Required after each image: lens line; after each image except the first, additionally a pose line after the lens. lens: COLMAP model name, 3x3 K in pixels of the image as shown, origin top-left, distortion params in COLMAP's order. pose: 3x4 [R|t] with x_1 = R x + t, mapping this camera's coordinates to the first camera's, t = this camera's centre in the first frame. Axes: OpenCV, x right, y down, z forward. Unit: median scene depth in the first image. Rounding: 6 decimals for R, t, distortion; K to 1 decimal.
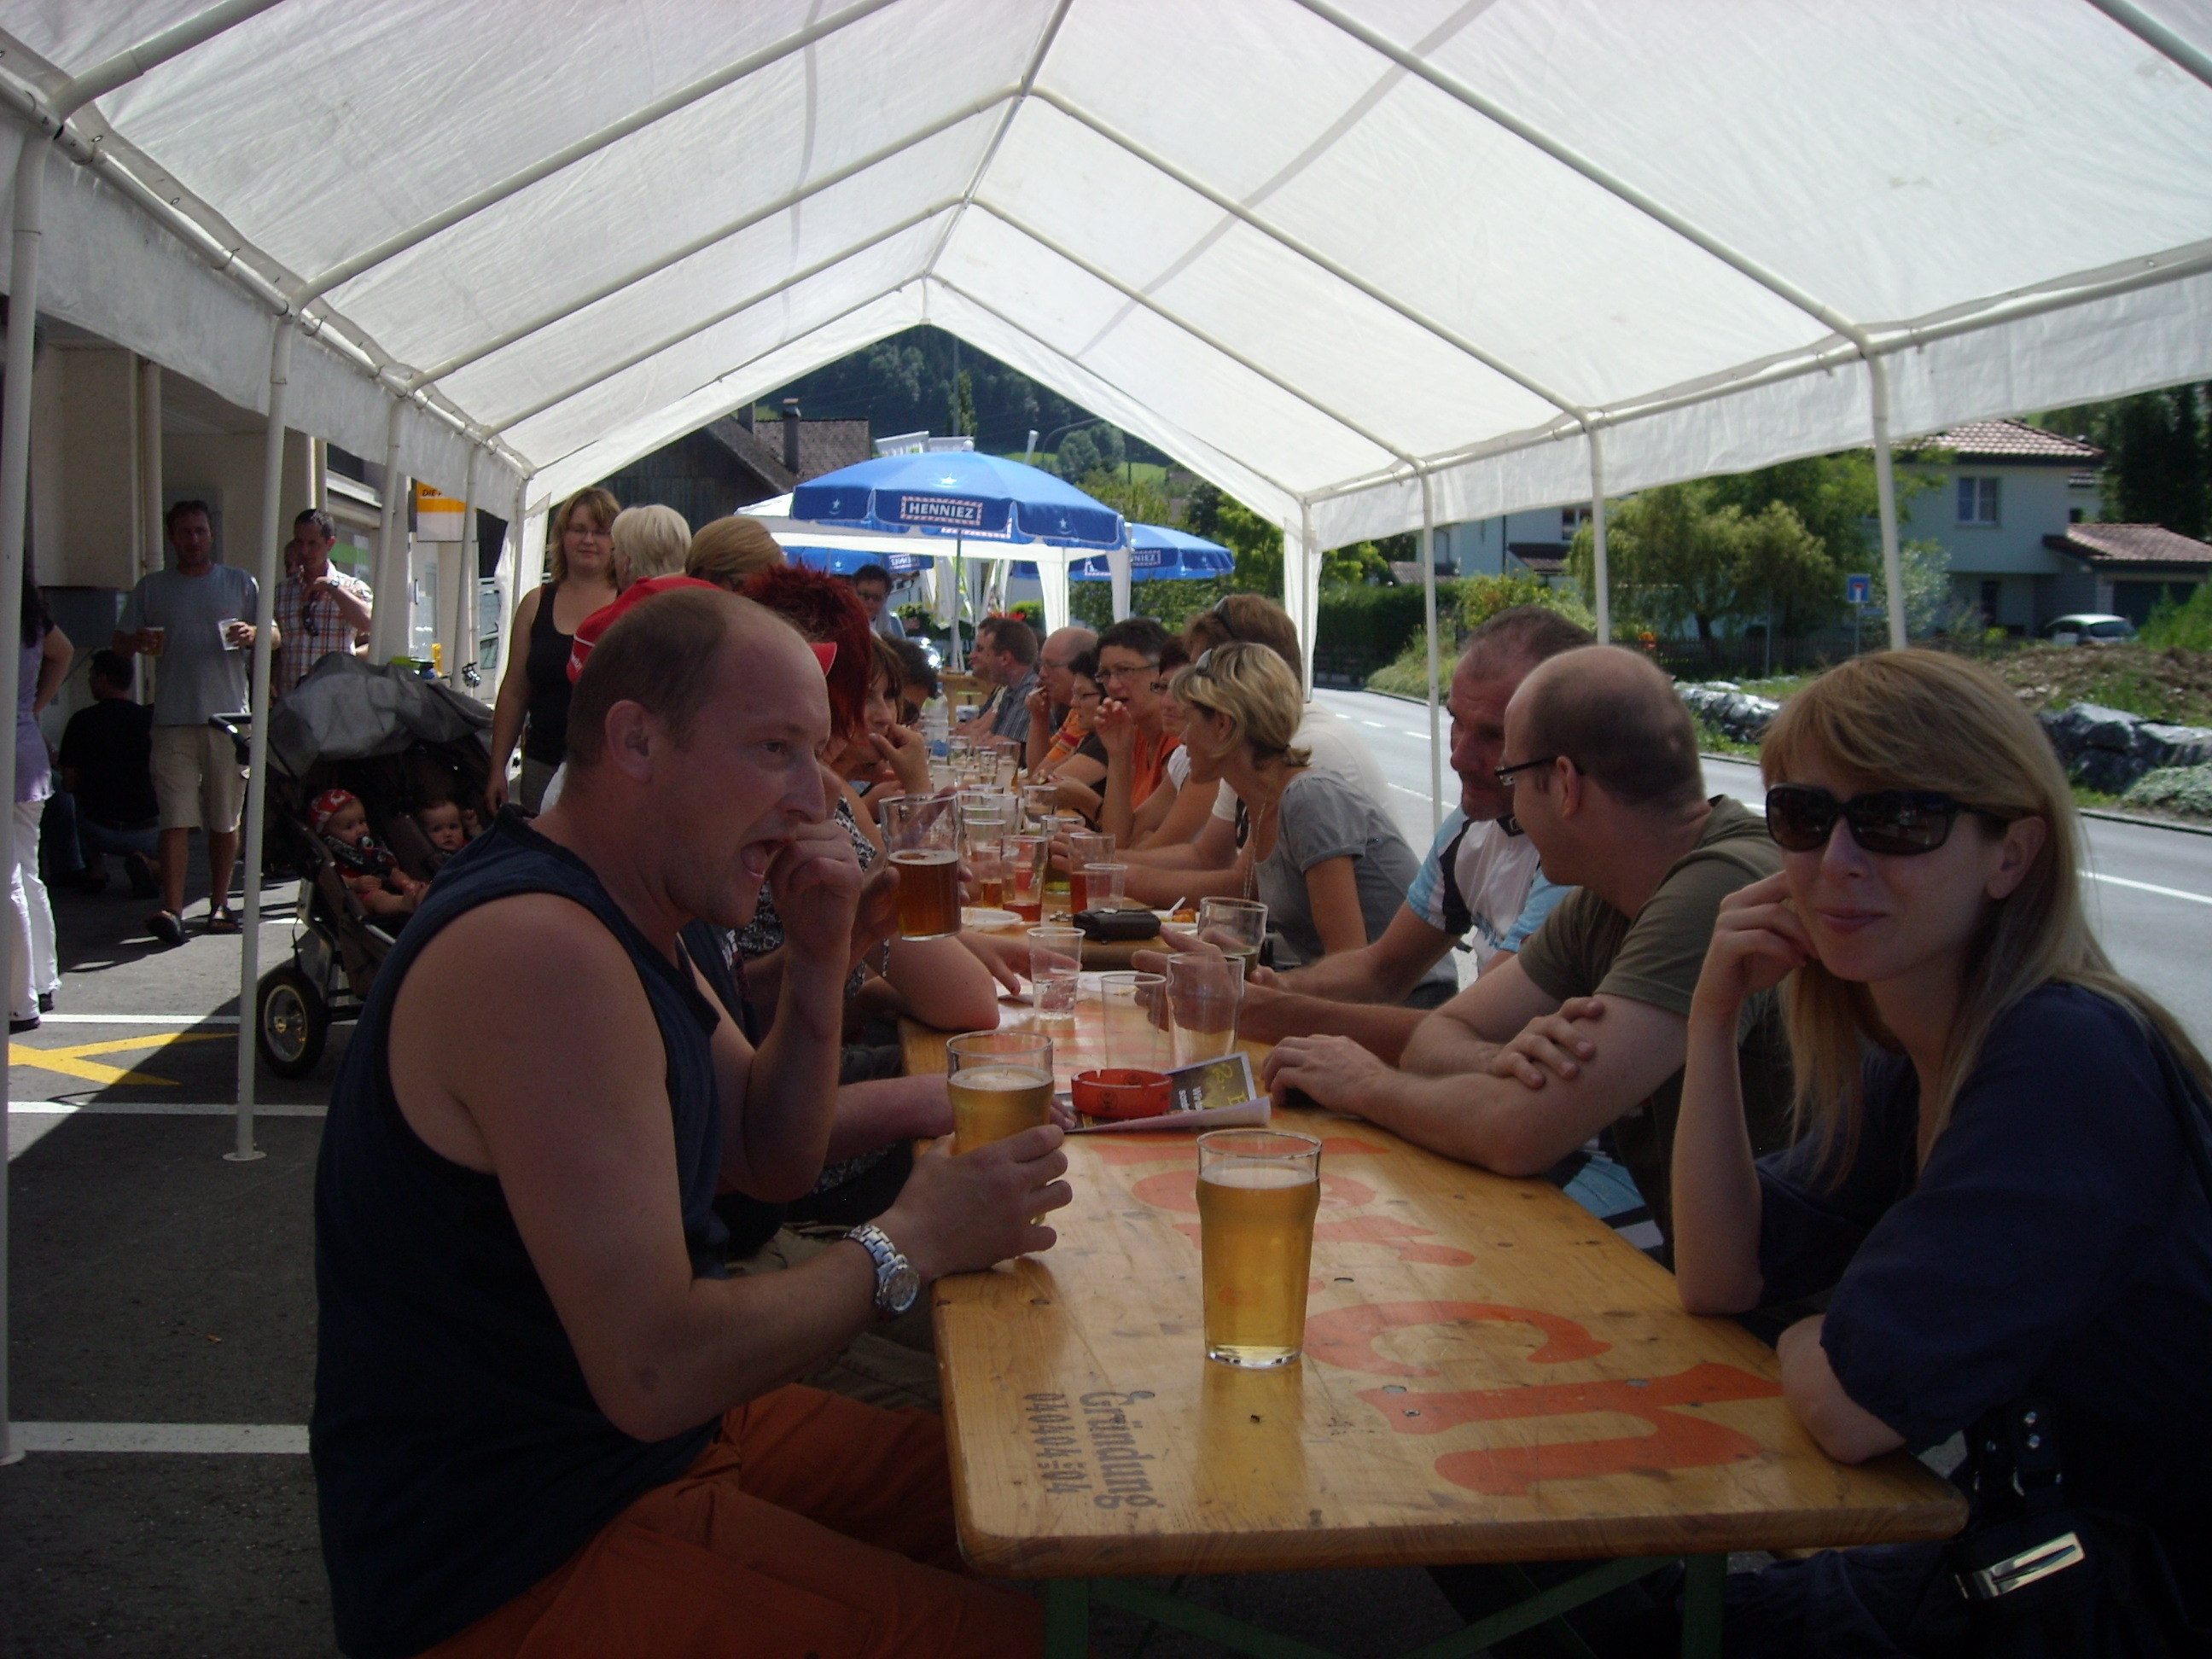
lens RADIAL K [[2377.5, 0, 1107.8], [0, 2377.5, 828.3], [0, 0, 1]] dist [-0.157940, 0.000000]
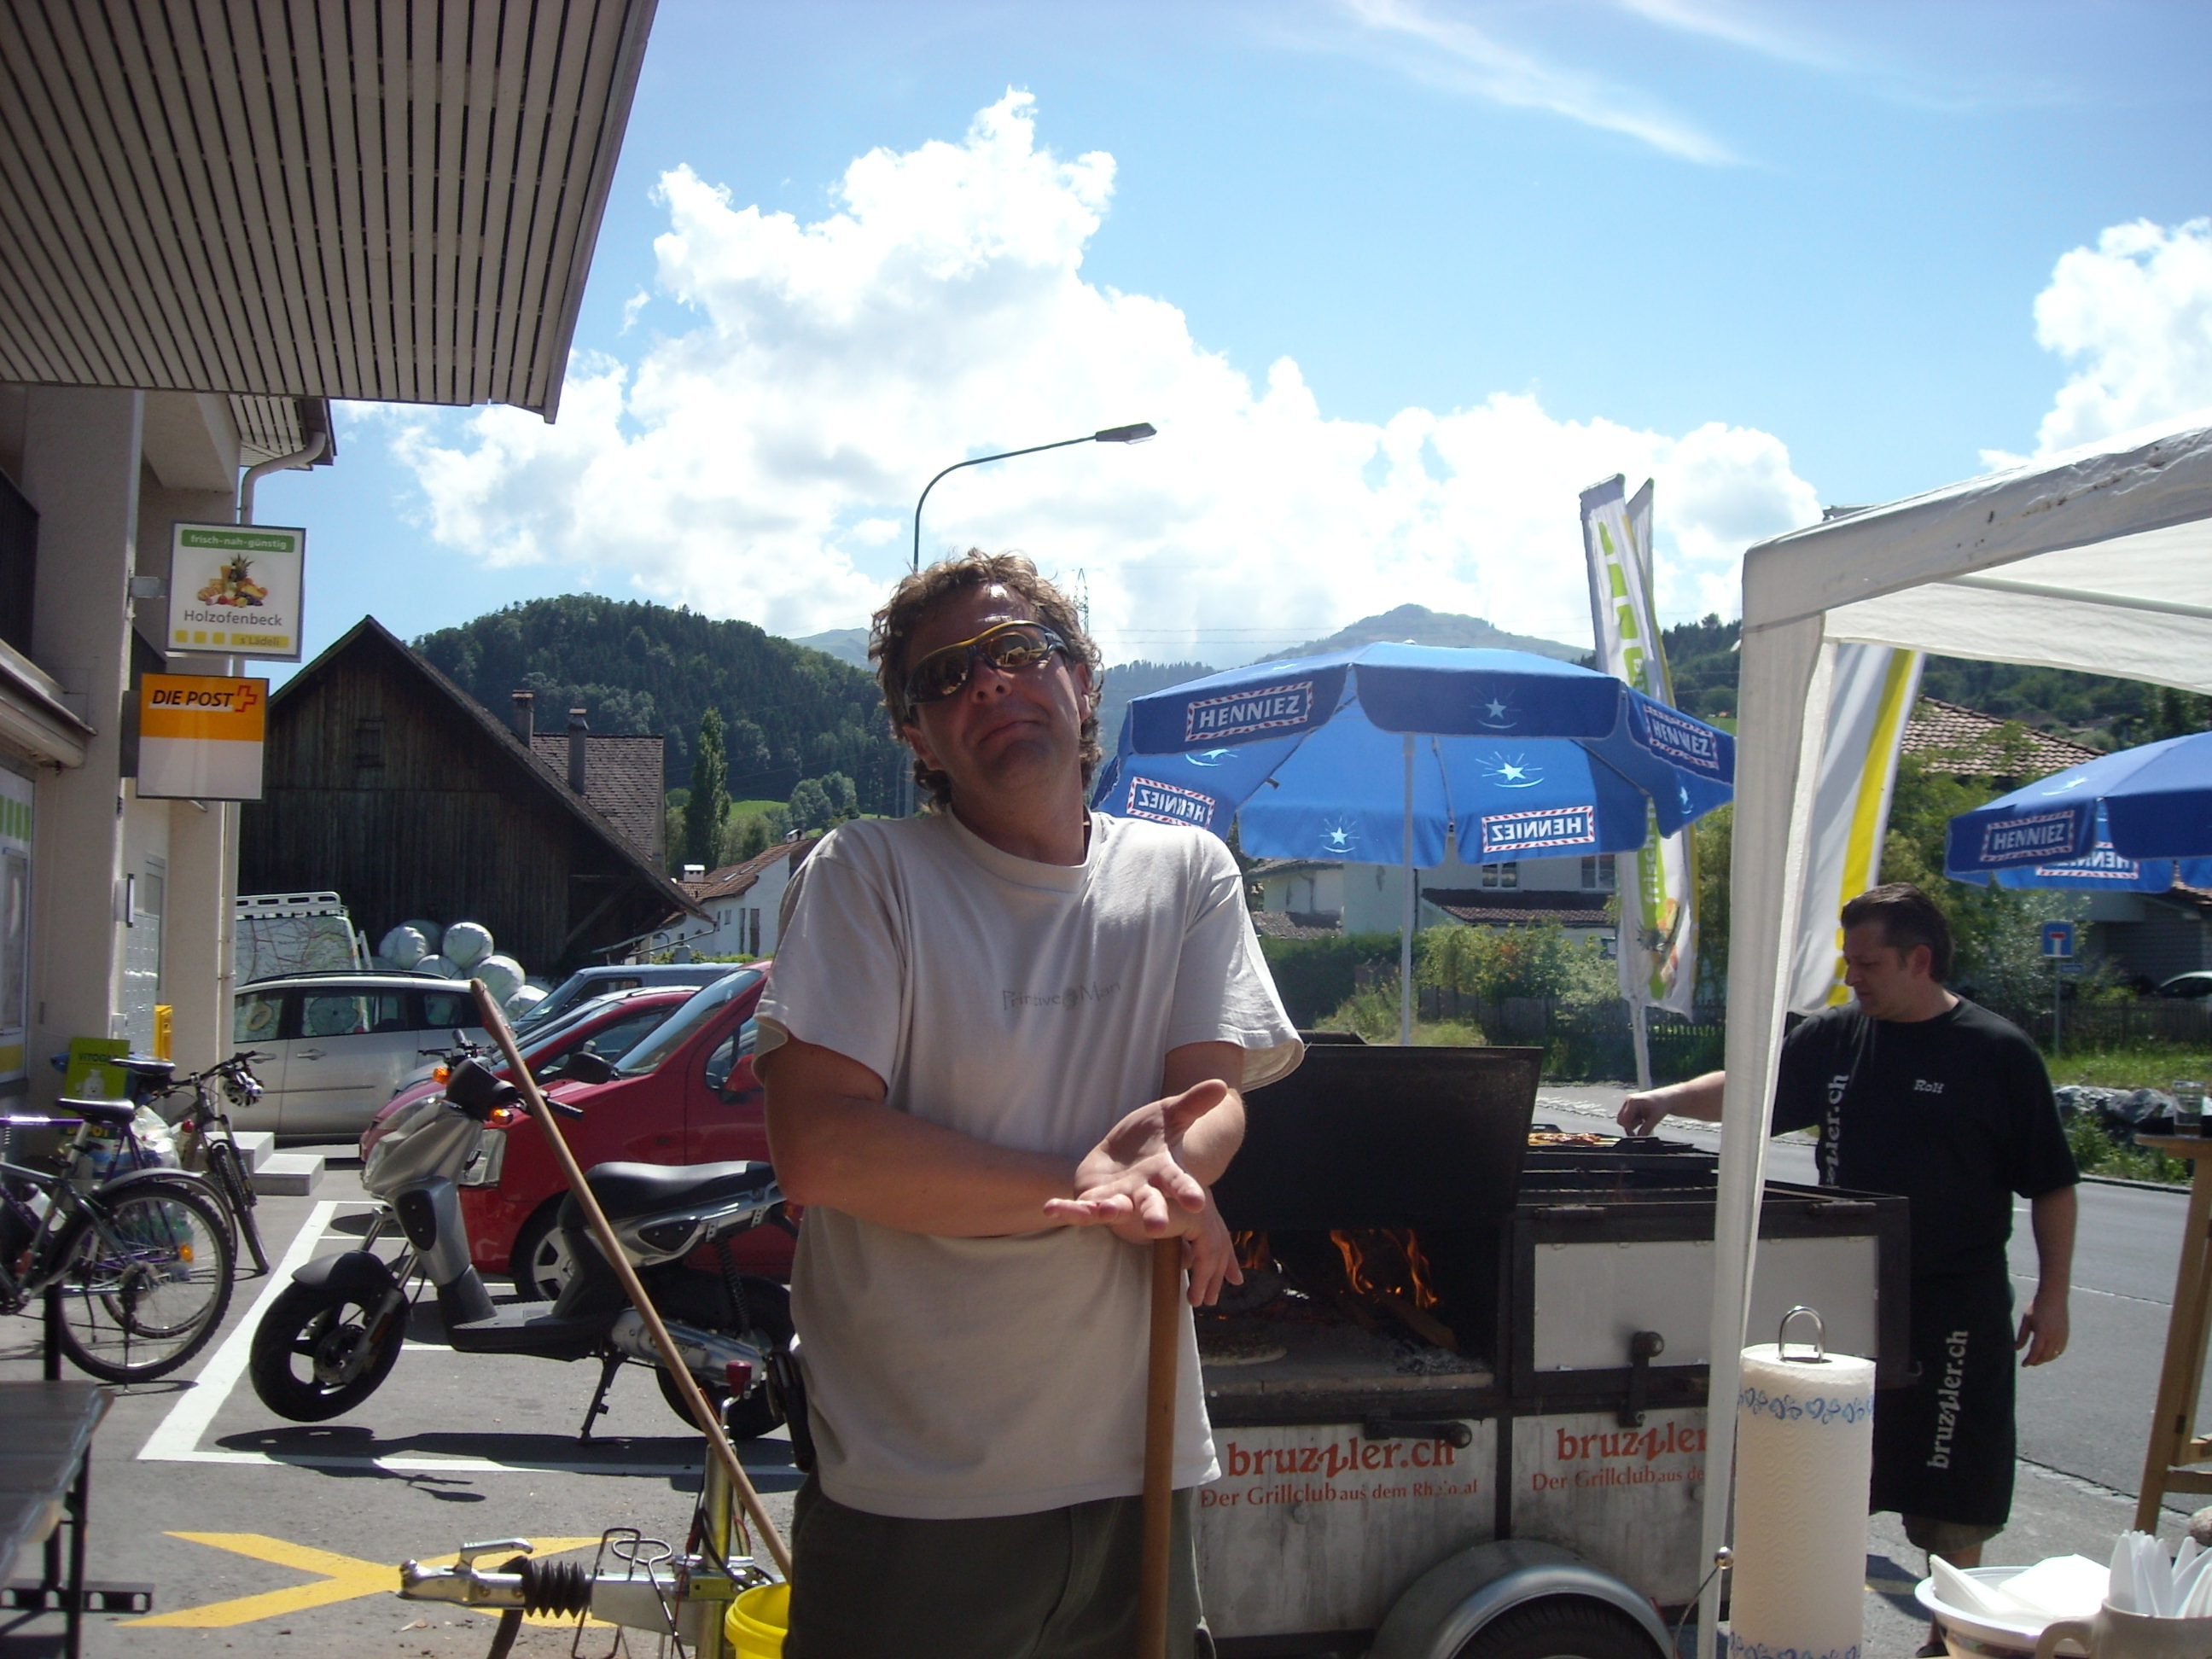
lens RADIAL K [[2377.5, 0, 1104.8], [0, 2377.5, 820.4], [0, 0, 1]] dist [-0.157940, 0.000000]
pose [[0.993031, 0.019295, 0.116260, -0.116057], [-0.001504, 0.988500, -0.151214, -0.034884], [-0.117841, 0.149985, 0.981640, 0.387429]]
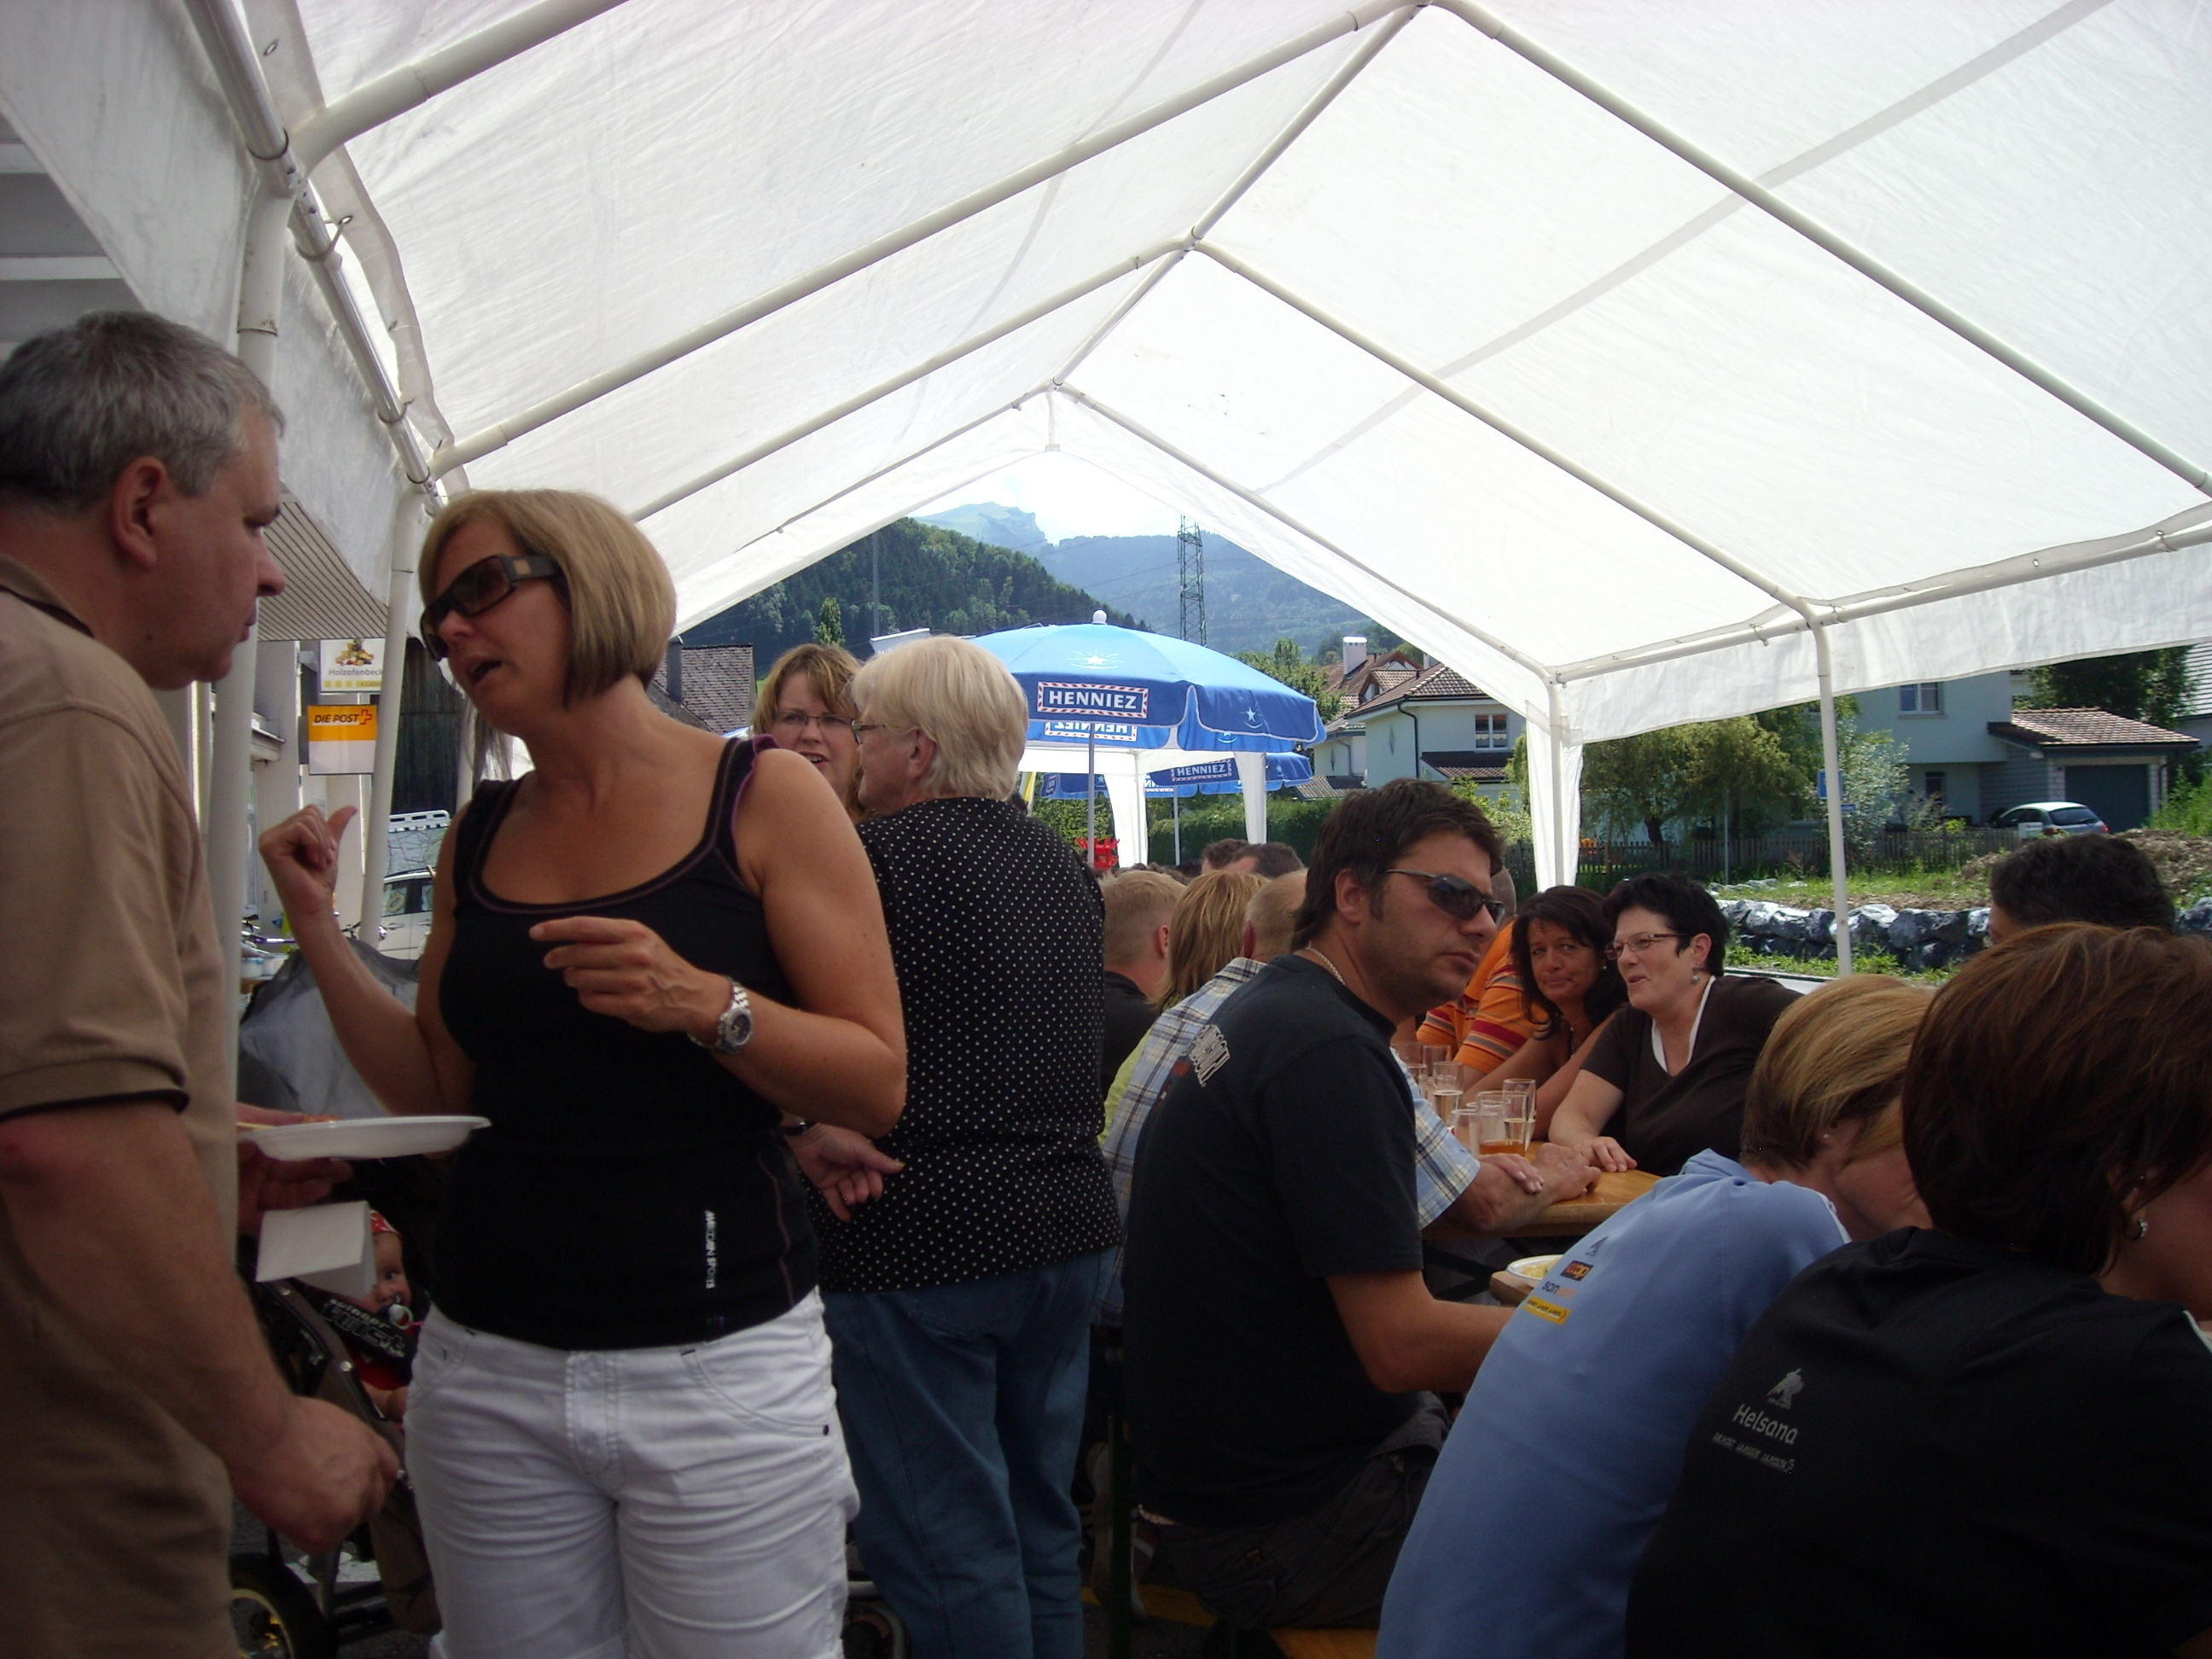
lens RADIAL K [[2377.5, 0, 1118.2], [0, 2377.5, 832.0], [0, 0, 1]] dist [-0.157940, 0.000000]
pose [[0.997666, -0.030198, 0.061244, -0.038365], [0.035707, 0.995215, -0.090947, -0.009395], [-0.058205, 0.092921, 0.993971, 0.096761]]
